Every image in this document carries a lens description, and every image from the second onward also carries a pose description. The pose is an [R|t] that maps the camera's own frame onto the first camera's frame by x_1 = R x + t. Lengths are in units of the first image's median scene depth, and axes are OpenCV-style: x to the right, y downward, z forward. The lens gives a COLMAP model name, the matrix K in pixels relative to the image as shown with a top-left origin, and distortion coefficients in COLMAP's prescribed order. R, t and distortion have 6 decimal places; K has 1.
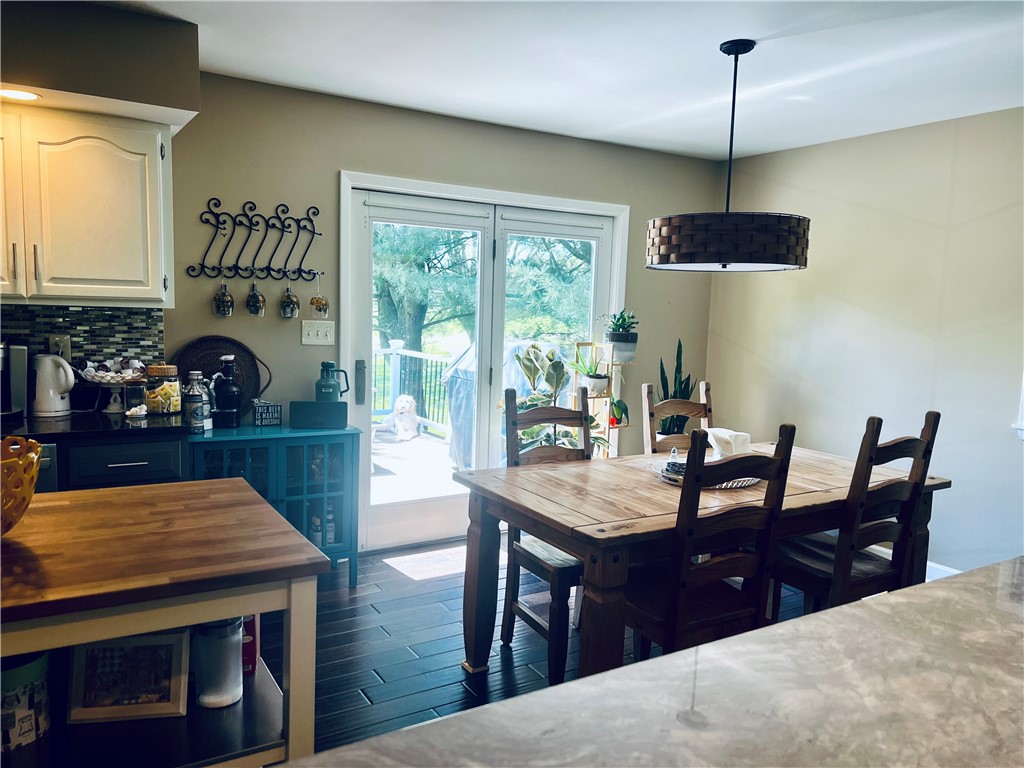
lens RADIAL K [[768.1, 0, 507.4], [0, 768.1, 389.6], [0, 0, 1]] dist [0.079021, -0.102562]
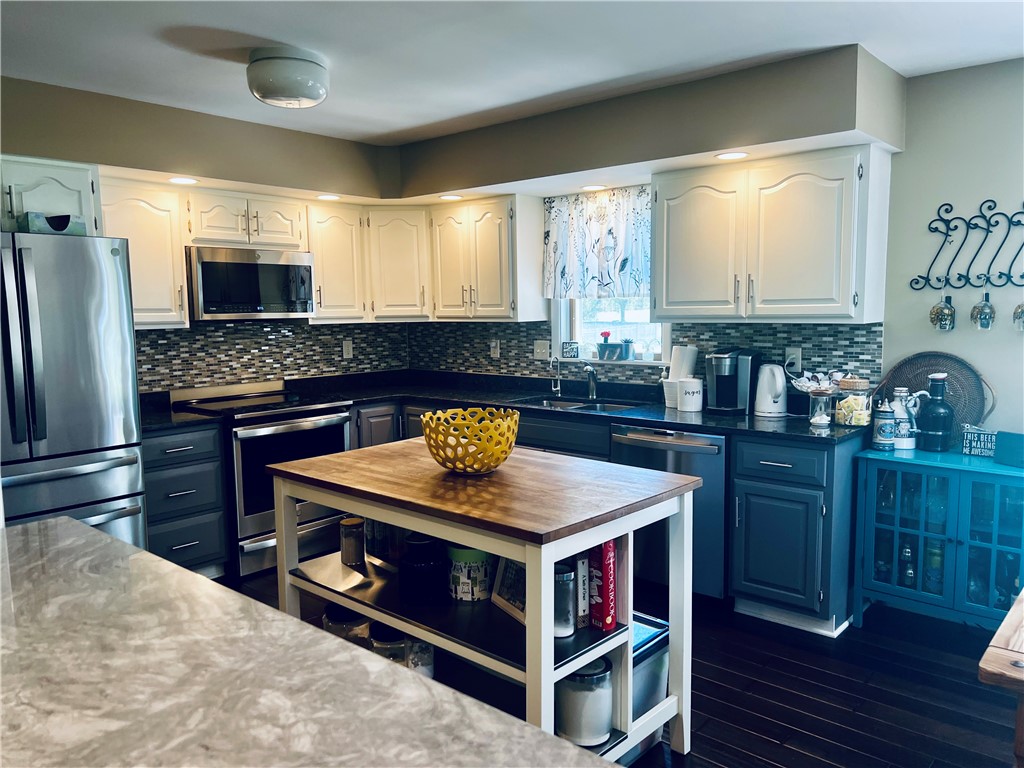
lens RADIAL K [[768.1, 0, 507.4], [0, 768.1, 389.6], [0, 0, 1]] dist [0.079021, -0.102562]
pose [[0.289224, 0.069283, -0.954751, 0.386268], [-0.083229, 0.995420, 0.047022, -0.026222], [0.953636, 0.065863, 0.293666, 0.248061]]
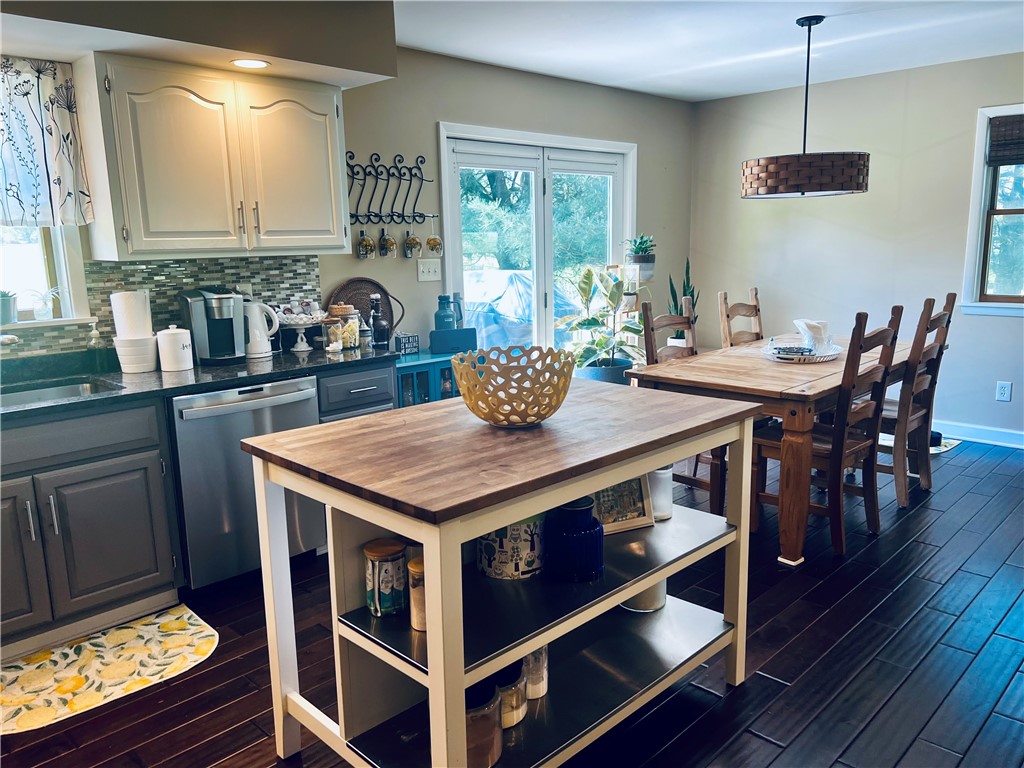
lens RADIAL K [[774.0, 0, 512.0], [0, 774.0, 384.0], [0, 0, 1]] dist [0.055131, -0.058388]
pose [[0.969515, -0.097444, 0.224824, -0.445867], [0.079821, 0.993074, 0.086209, 0.004751], [-0.231667, -0.065635, 0.970578, -0.152483]]
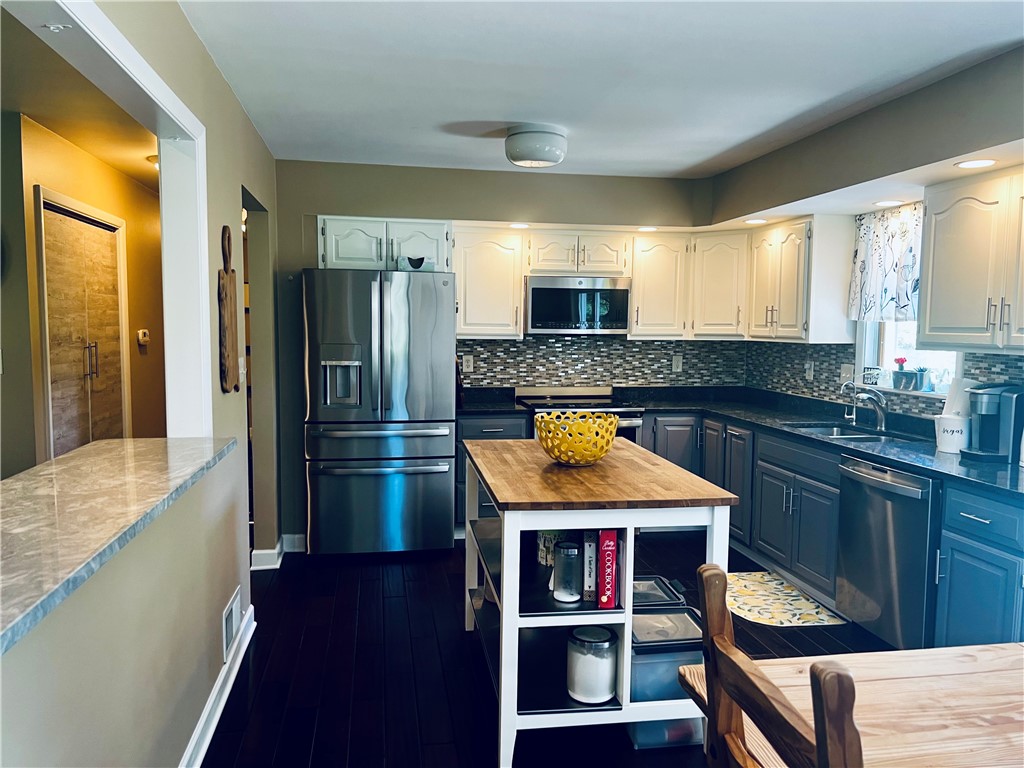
lens RADIAL K [[768.1, 0, 507.4], [0, 768.1, 389.6], [0, 0, 1]] dist [0.079021, -0.102562]
pose [[-0.375255, 0.046283, -0.925765, 0.520776], [-0.123298, 0.987385, 0.099342, -0.072480], [0.918684, 0.151423, -0.364815, 0.667345]]
